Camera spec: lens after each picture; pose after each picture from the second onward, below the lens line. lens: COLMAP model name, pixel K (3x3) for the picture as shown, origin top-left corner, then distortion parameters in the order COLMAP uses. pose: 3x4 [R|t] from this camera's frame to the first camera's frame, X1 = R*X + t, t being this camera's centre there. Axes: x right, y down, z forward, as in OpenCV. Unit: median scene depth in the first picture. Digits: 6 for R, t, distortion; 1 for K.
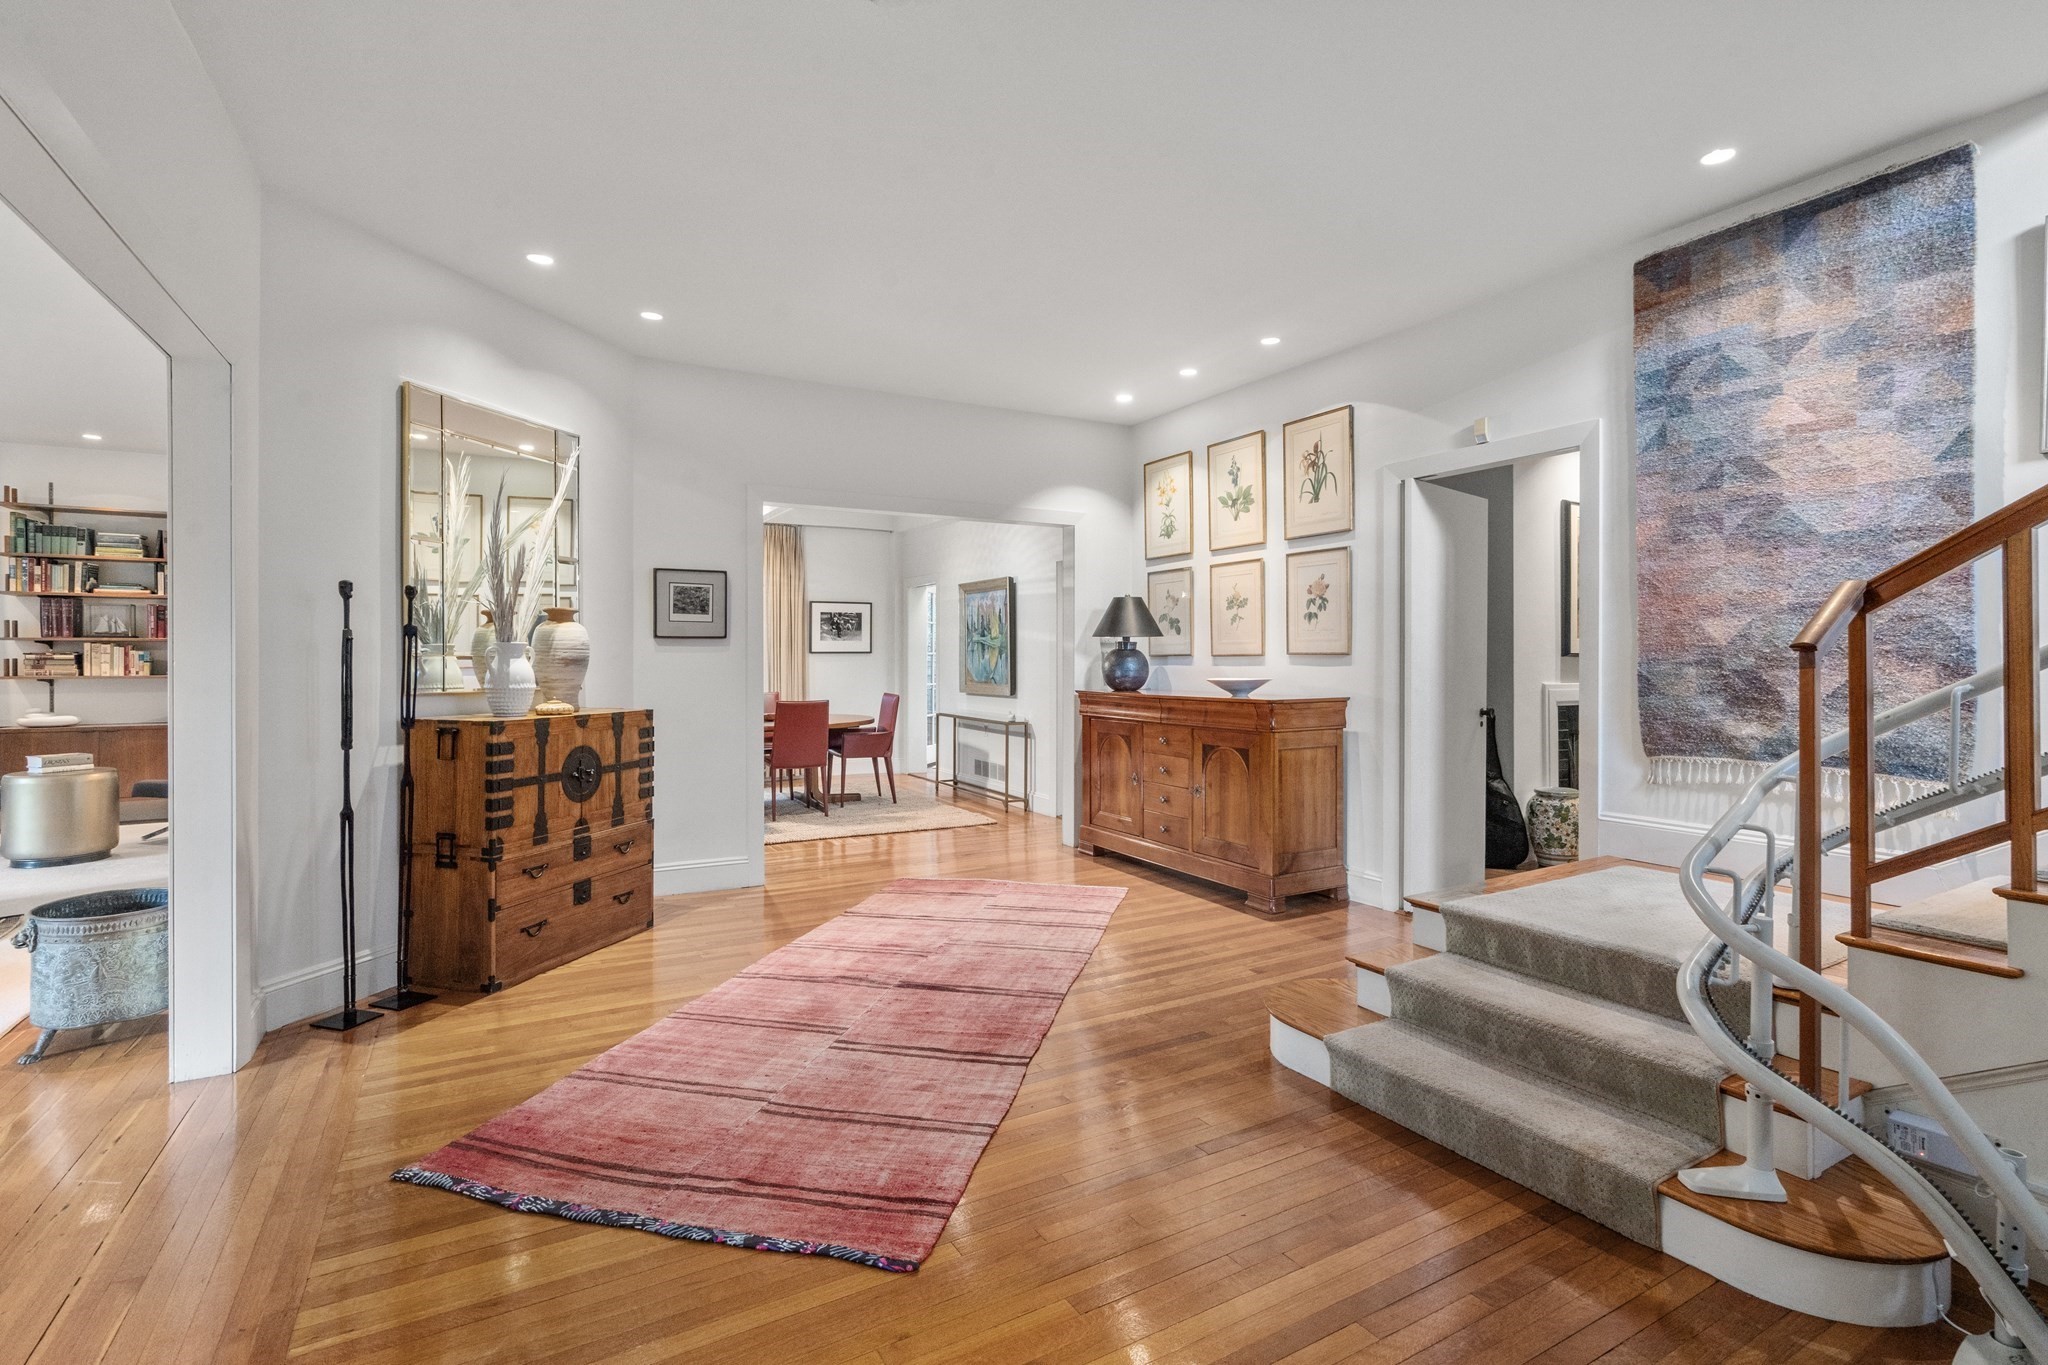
lens RADIAL K [[950.1, 0, 1026.2], [0, 950.1, 654.6], [0, 0, 1]] dist [-0.000940, 0.001199]
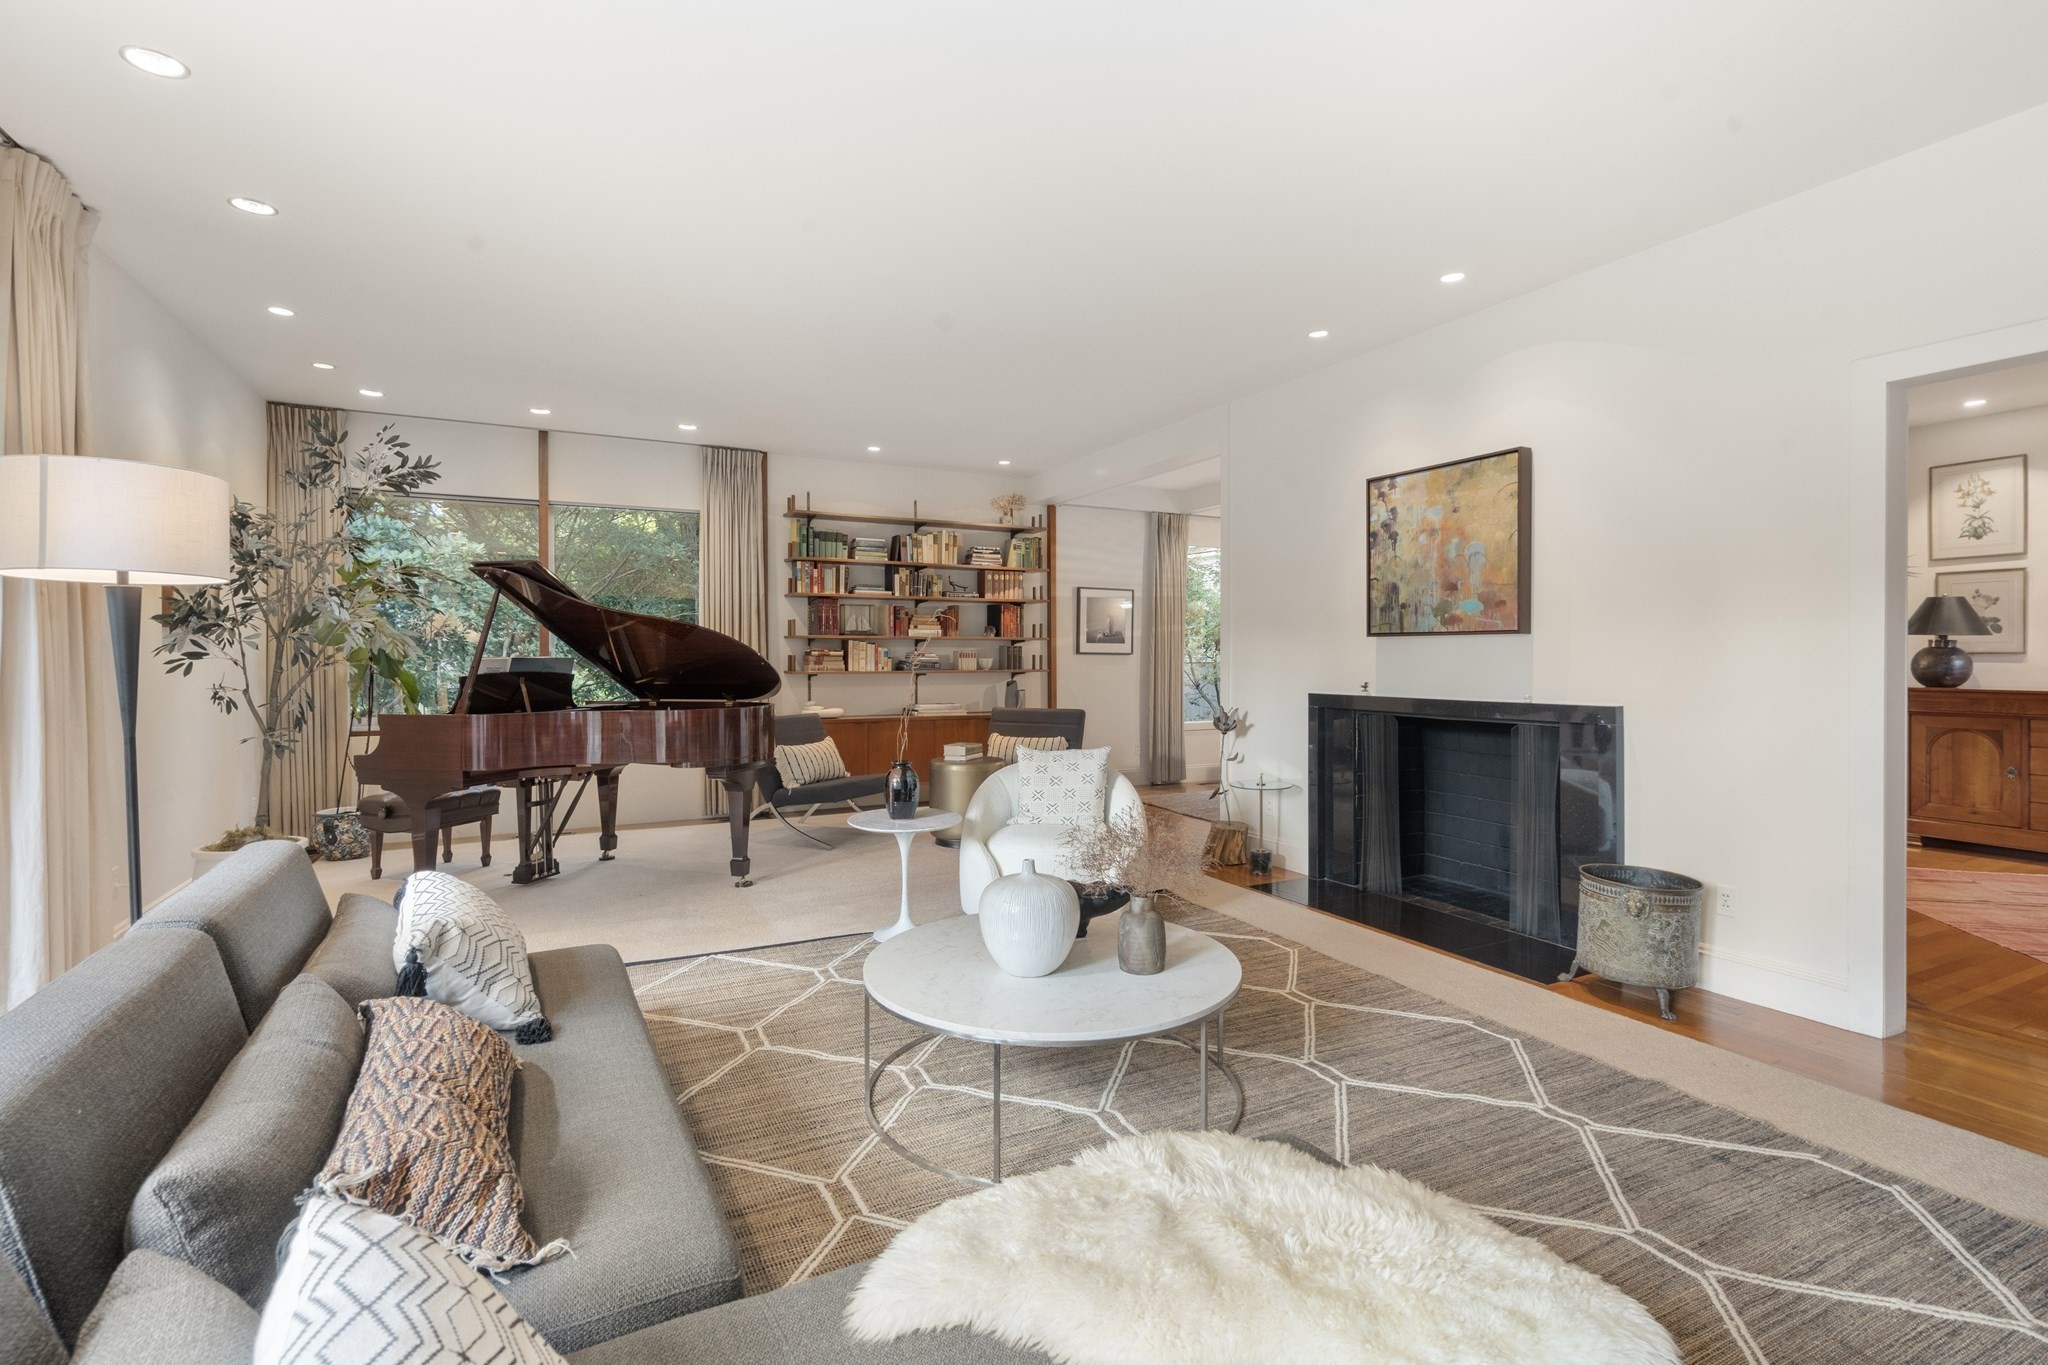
lens RADIAL K [[950.1, 0, 1025.3], [0, 950.1, 671.2], [0, 0, 1]] dist [-0.000940, 0.001199]
pose [[0.999120, 0.001721, -0.041917, -0.754006], [-0.000925, 0.999819, 0.019014, 0.001740], [0.041943, -0.018958, 0.998940, -0.067065]]
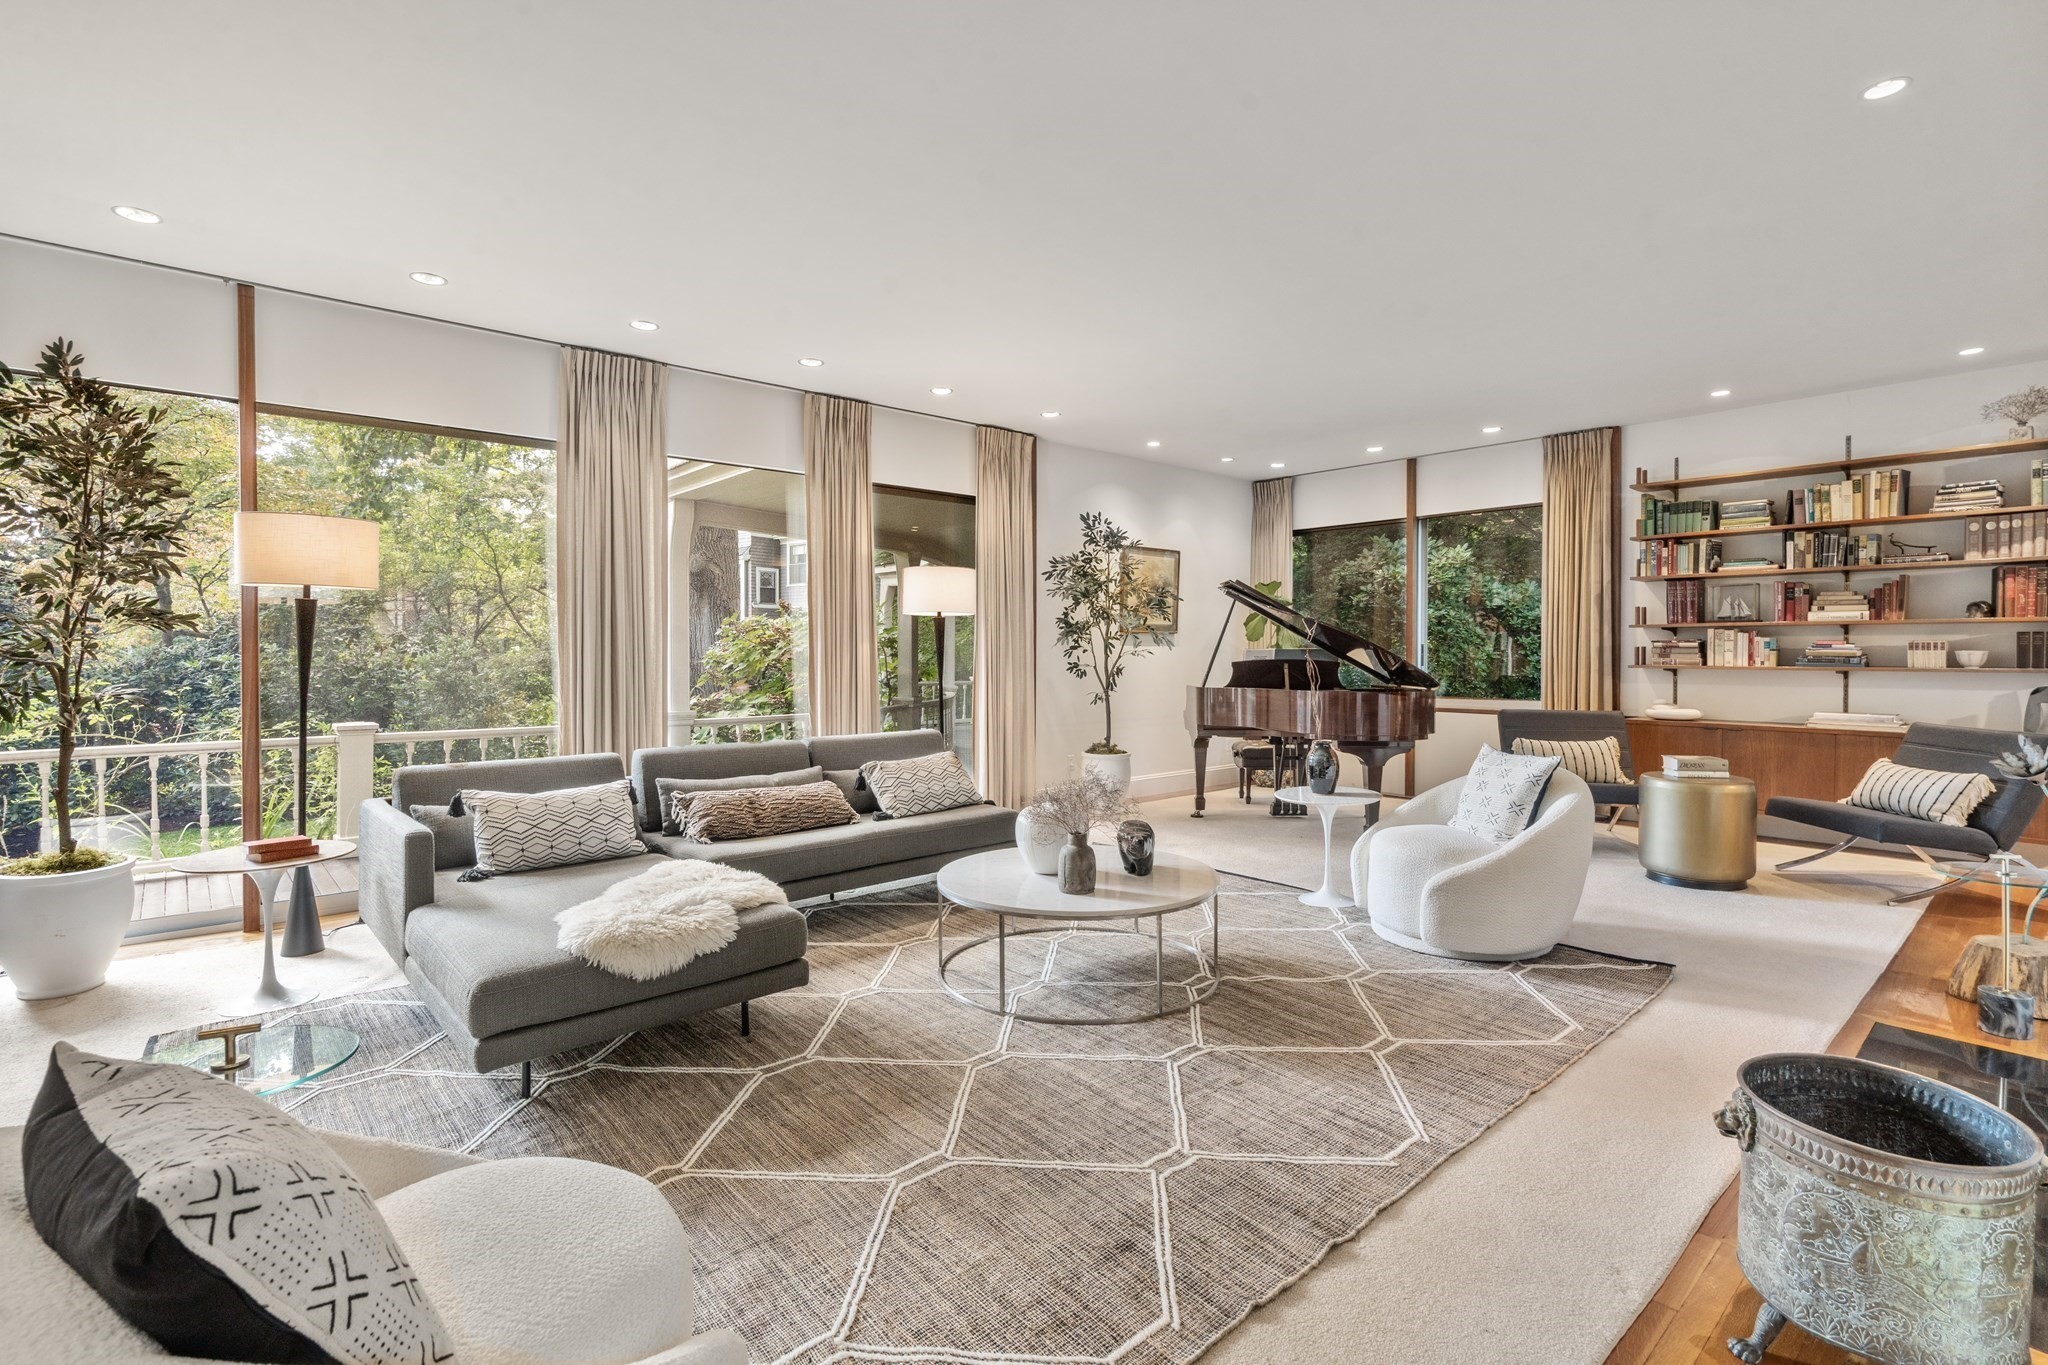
lens RADIAL K [[950.1, 0, 1030.6], [0, 950.1, 664.3], [0, 0, 1]] dist [-0.000940, 0.001199]
pose [[0.200413, 0.016056, -0.979580, -0.245365], [0.002418, 0.999855, 0.016883, 0.004372], [0.979709, -0.005752, 0.200345, 0.198362]]
